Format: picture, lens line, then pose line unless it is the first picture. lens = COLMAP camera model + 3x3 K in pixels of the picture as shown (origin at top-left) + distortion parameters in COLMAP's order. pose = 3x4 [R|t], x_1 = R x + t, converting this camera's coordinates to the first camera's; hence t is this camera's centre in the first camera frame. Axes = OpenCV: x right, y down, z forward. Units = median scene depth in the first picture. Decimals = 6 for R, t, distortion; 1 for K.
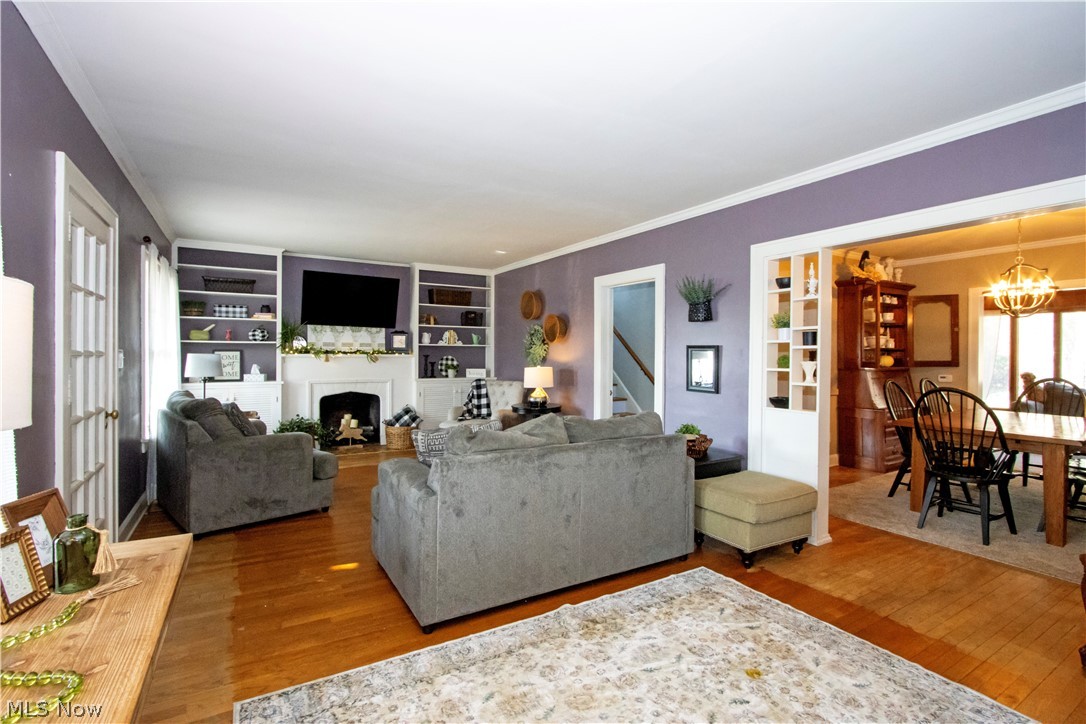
lens RADIAL K [[505.0, 0, 541.2], [0, 505.0, 357.8], [0, 0, 1]] dist [-0.020993, 0.000065]
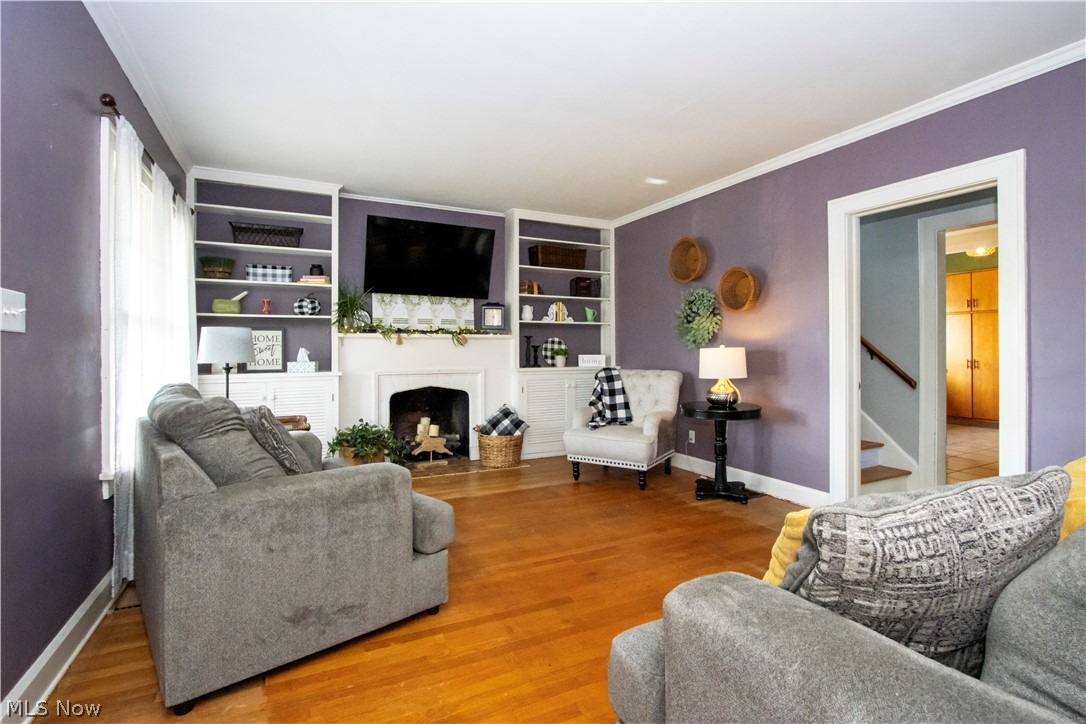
lens RADIAL K [[508.1, 0, 538.8], [0, 508.1, 347.4], [0, 0, 1]] dist [-0.021389, 0.000393]
pose [[0.996768, -0.009524, -0.079768, -0.168864], [0.008635, 0.999897, -0.011484, 0.021582], [0.079869, 0.010758, 0.996747, 0.293944]]
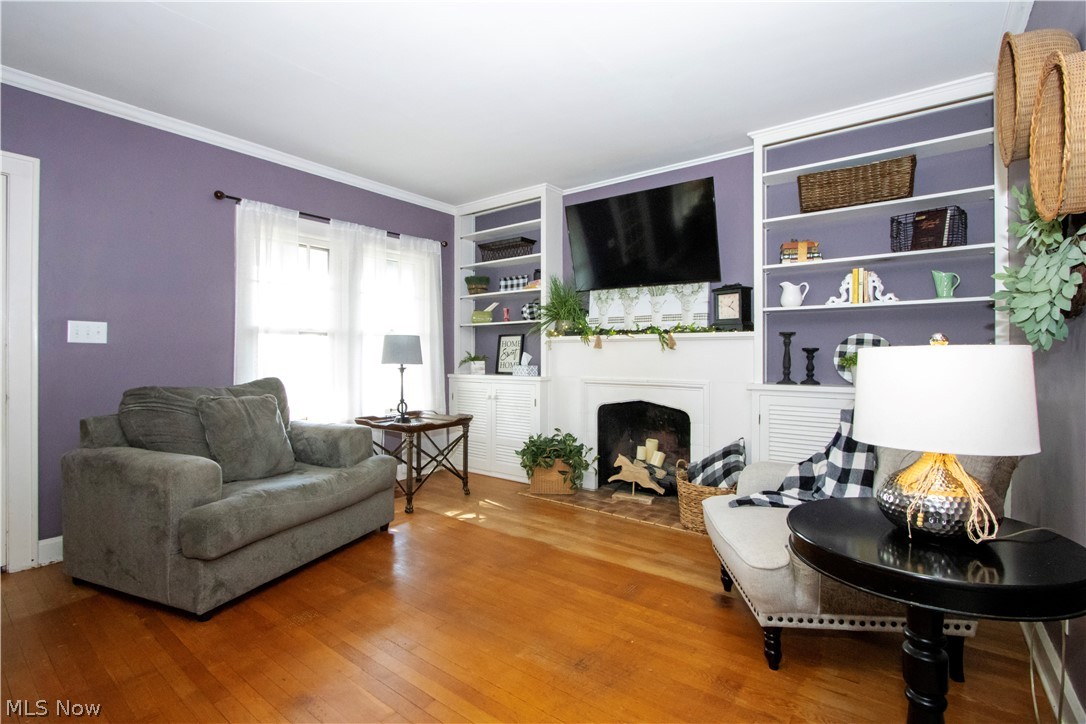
lens RADIAL K [[507.4, 0, 529.2], [0, 507.4, 350.2], [0, 0, 1]] dist [-0.001805, -0.000063]
pose [[0.366053, -0.012327, -0.930512, 0.113942], [-0.003781, 0.999884, -0.014733, 0.019666], [0.930586, 0.008912, 0.365964, 0.683861]]
